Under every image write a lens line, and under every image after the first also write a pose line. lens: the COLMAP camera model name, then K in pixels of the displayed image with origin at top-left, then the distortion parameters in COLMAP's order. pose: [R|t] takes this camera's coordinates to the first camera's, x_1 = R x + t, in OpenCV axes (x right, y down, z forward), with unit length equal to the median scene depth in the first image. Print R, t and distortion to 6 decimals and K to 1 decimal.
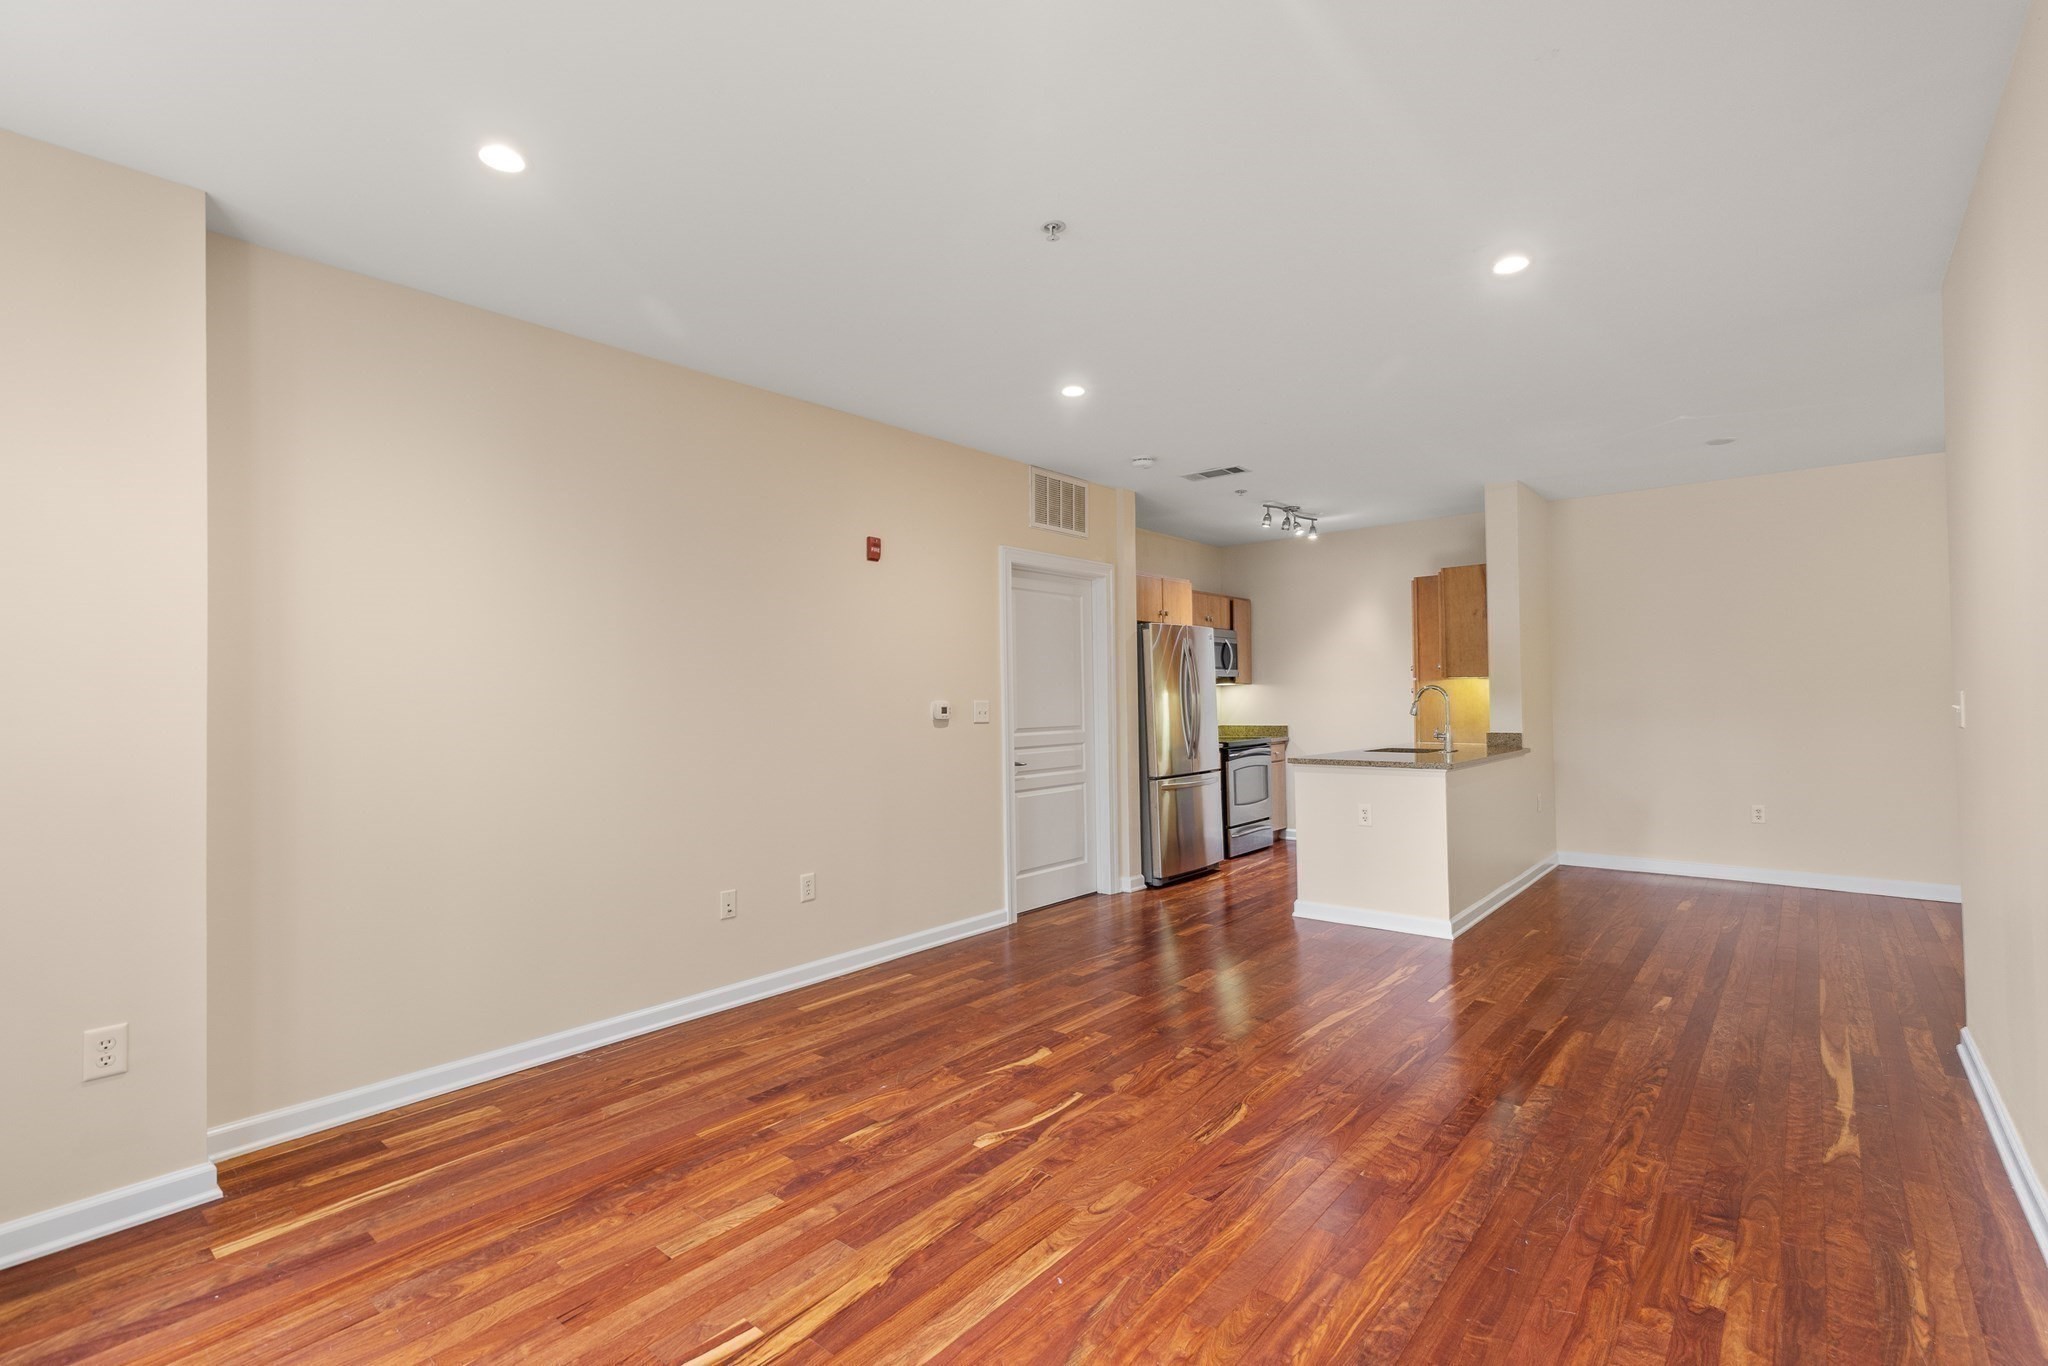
lens RADIAL K [[933.2, 0, 1014.8], [0, 933.2, 686.1], [0, 0, 1]] dist [0.009225, -0.001493]
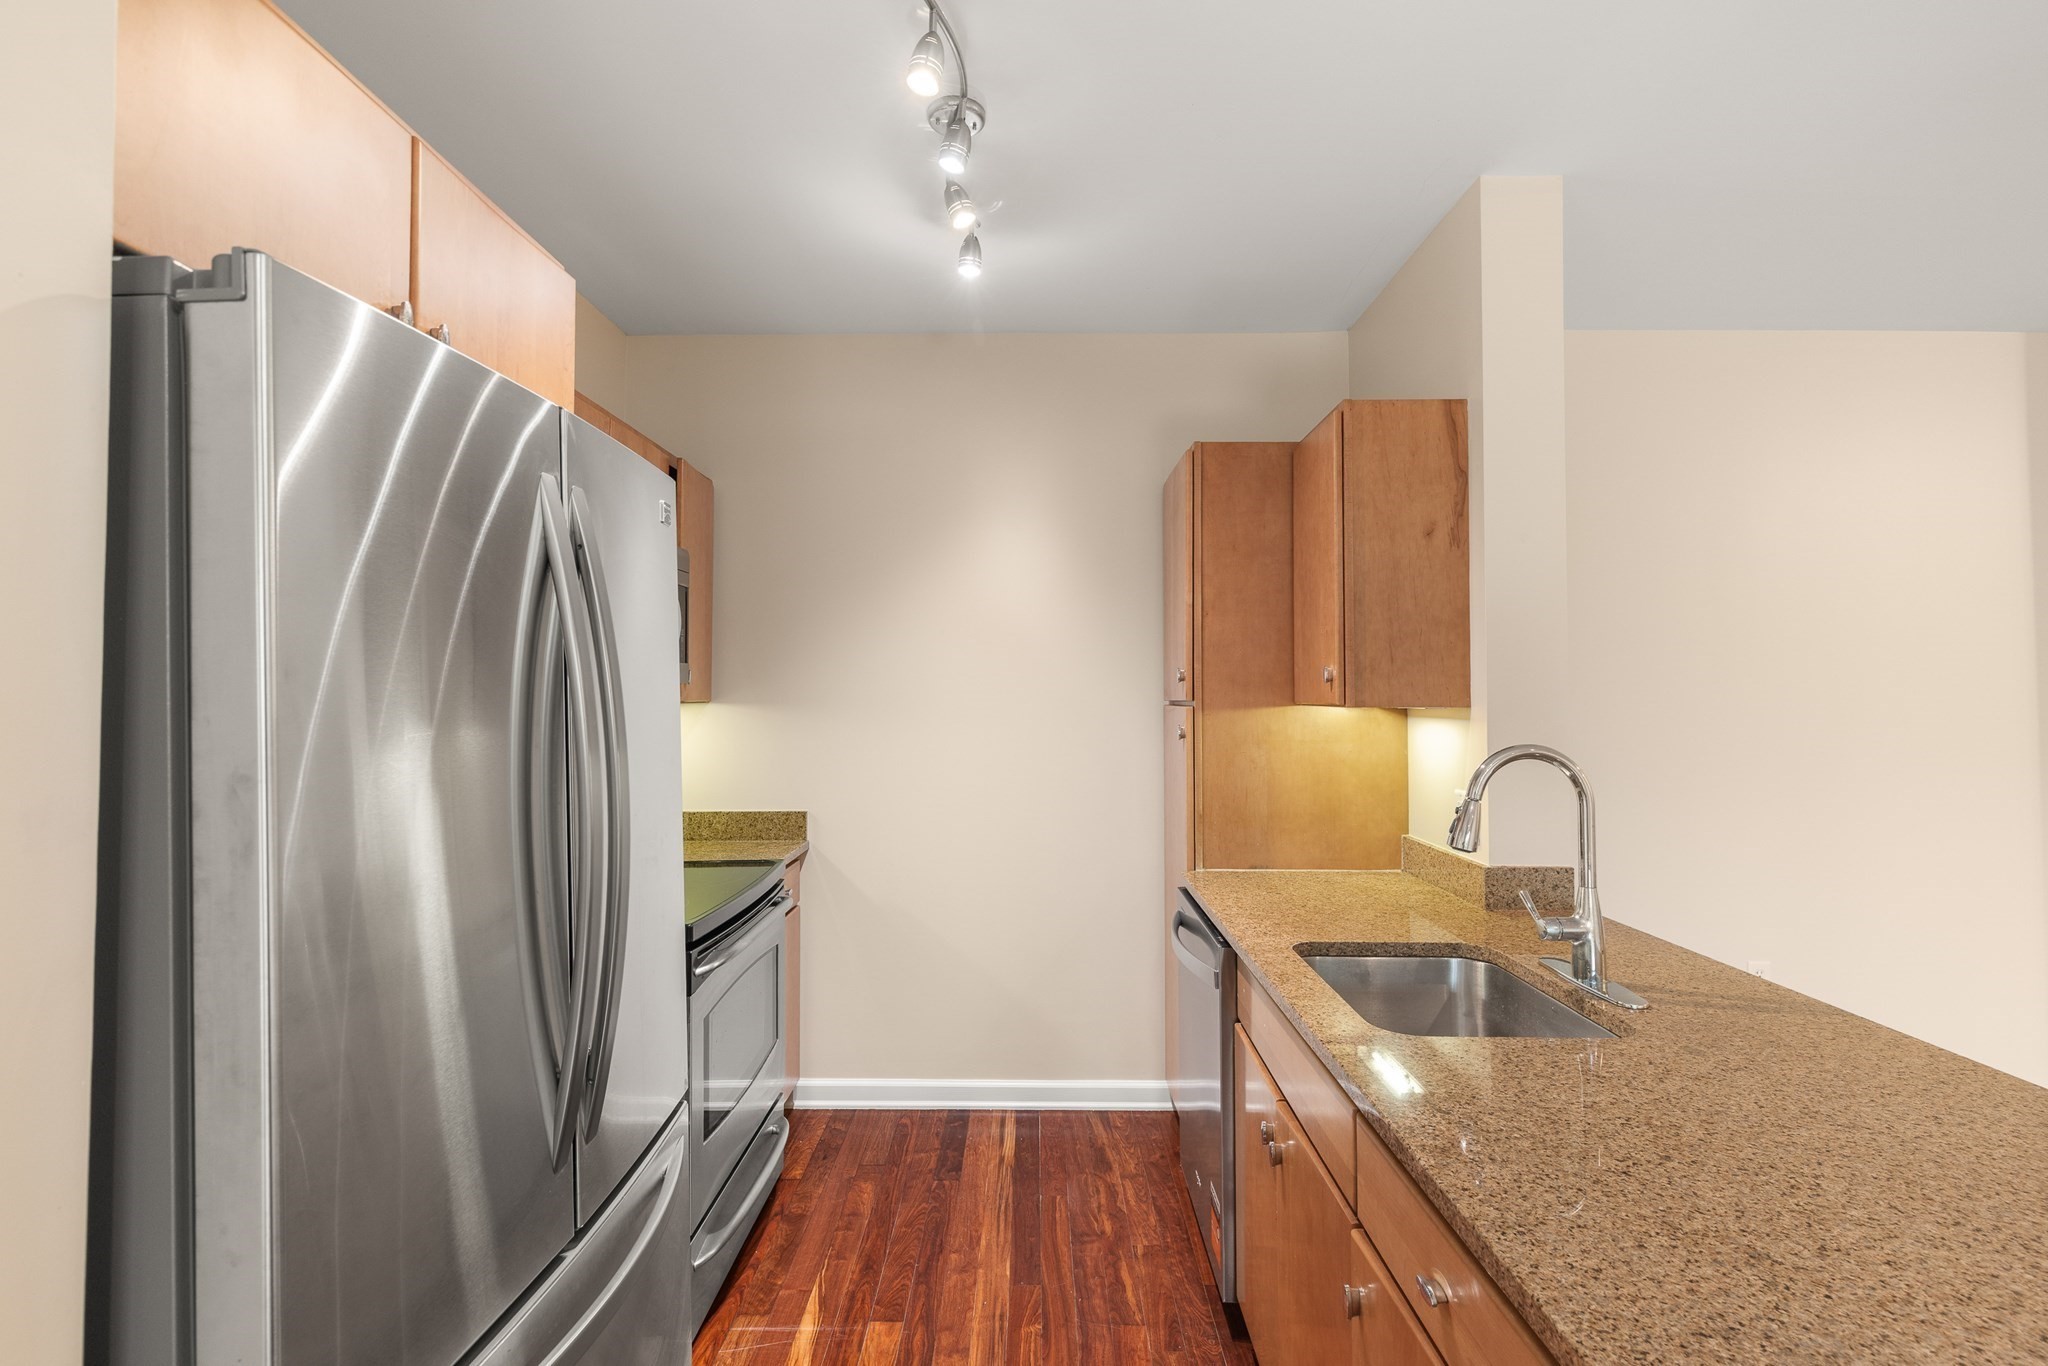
lens RADIAL K [[933.2, 0, 1026.7], [0, 933.2, 666.8], [0, 0, 1]] dist [0.009225, -0.001493]
pose [[0.764727, 0.034827, 0.643412, 0.147887], [-0.023226, 0.999379, -0.026489, -0.012714], [-0.643935, 0.005313, 0.765061, 0.862517]]
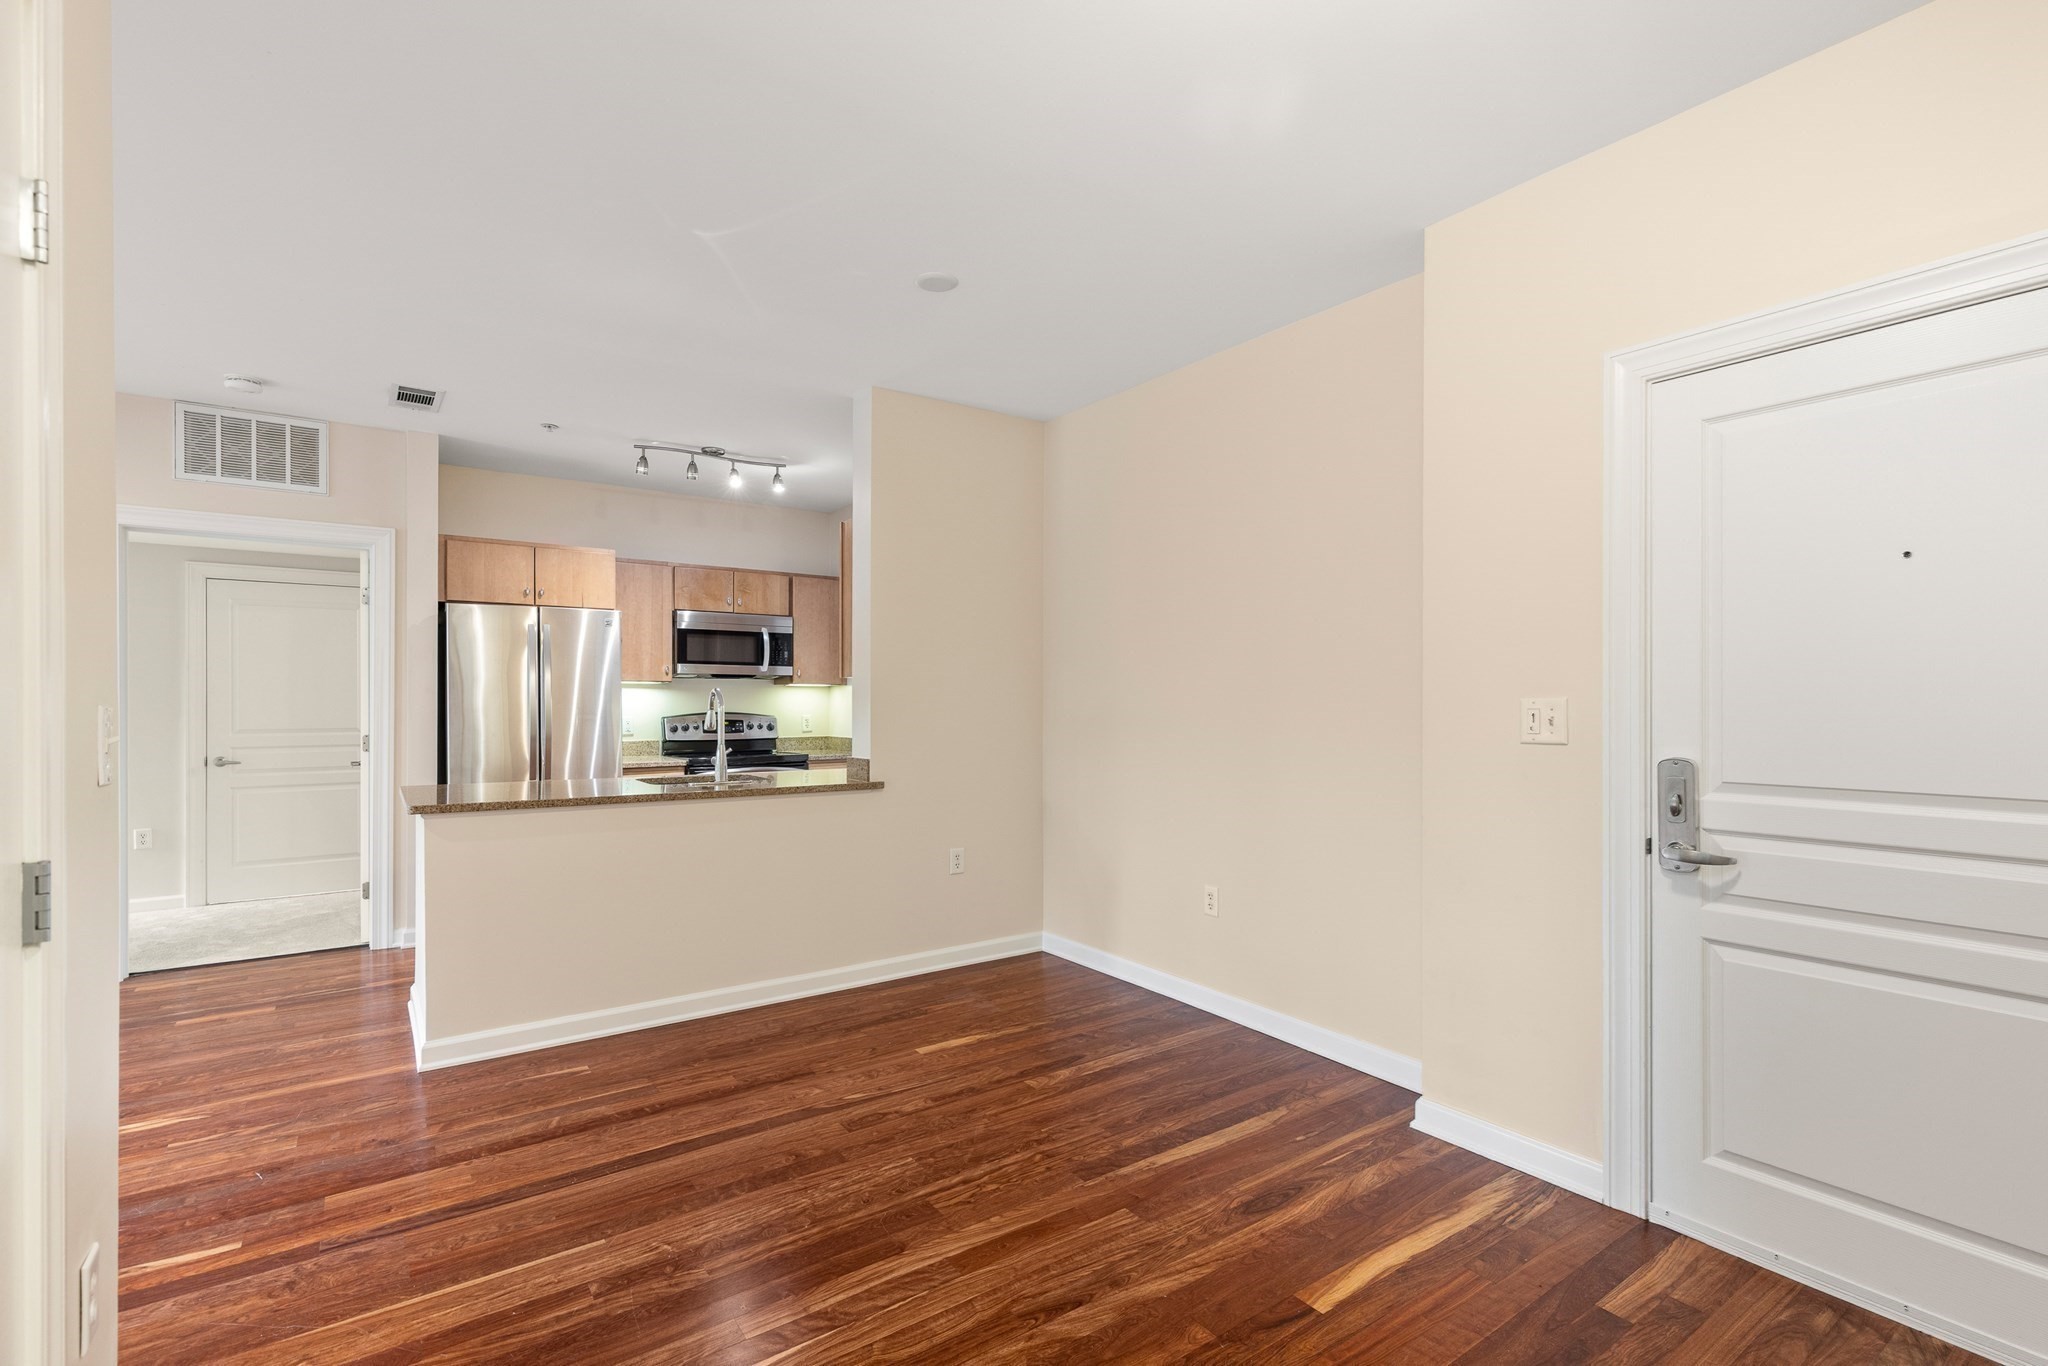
lens RADIAL K [[933.2, 0, 1029.2], [0, 933.2, 706.8], [0, 0, 1]] dist [0.009225, -0.001493]
pose [[0.968579, 0.015177, -0.248243, 0.827070], [-0.009991, 0.999705, 0.022140, -0.004005], [0.248505, -0.018964, 0.968445, 0.373812]]
